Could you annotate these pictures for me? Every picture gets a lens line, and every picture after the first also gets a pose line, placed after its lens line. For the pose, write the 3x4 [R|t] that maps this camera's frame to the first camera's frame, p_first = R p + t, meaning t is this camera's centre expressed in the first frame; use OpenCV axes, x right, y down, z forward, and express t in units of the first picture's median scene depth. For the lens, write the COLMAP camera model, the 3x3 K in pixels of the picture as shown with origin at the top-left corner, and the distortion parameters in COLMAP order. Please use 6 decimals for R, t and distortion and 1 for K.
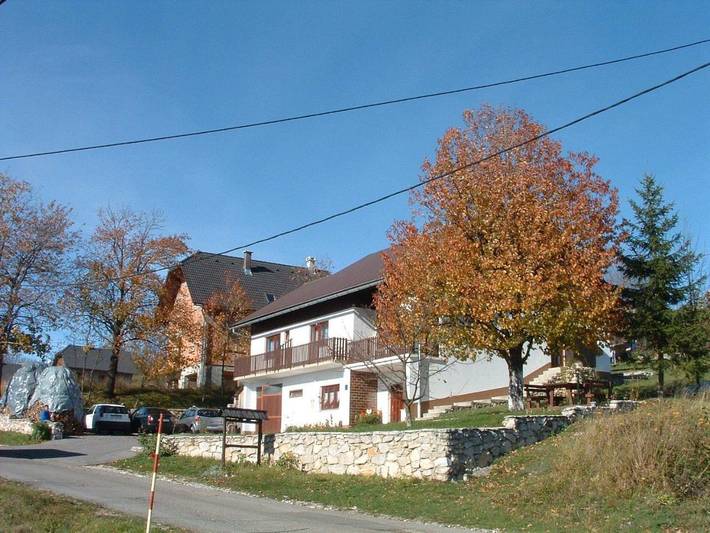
lens RADIAL K [[815.1, 0, 355.2], [0, 815.1, 266.3], [0, 0, 1]] dist [-0.181908, 0.000000]
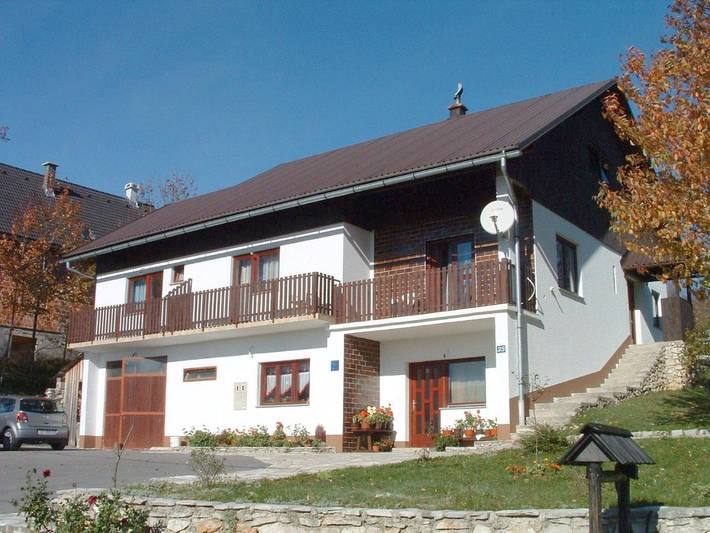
lens RADIAL K [[815.1, 0, 355.6], [0, 815.1, 267.1], [0, 0, 1]] dist [-0.181908, 0.000000]
pose [[0.940632, 0.062511, 0.333621, -0.163461], [-0.069338, 0.997556, 0.008583, 0.068723], [-0.332269, -0.031206, 0.942668, 0.428274]]
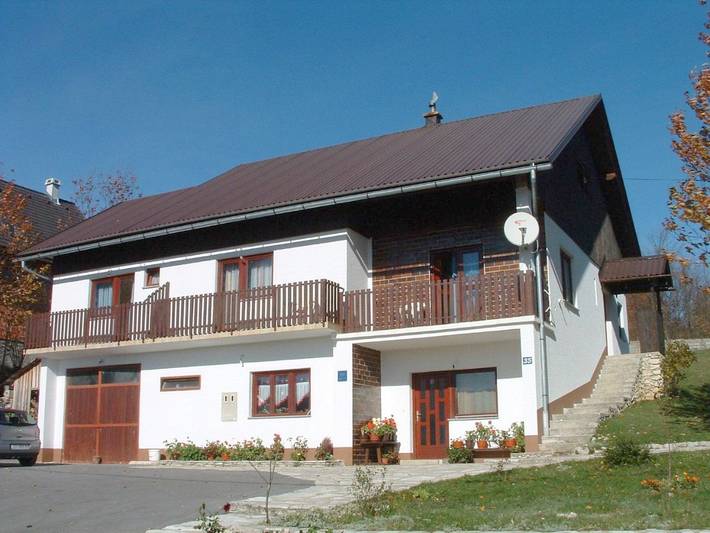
lens RADIAL K [[815.1, 0, 356.1], [0, 815.1, 270.6], [0, 0, 1]] dist [-0.181908, 0.000000]
pose [[0.874500, 0.083768, 0.477737, -0.232413], [-0.092270, 0.995718, -0.005692, 0.073593], [-0.476168, -0.039103, 0.878484, 0.473039]]
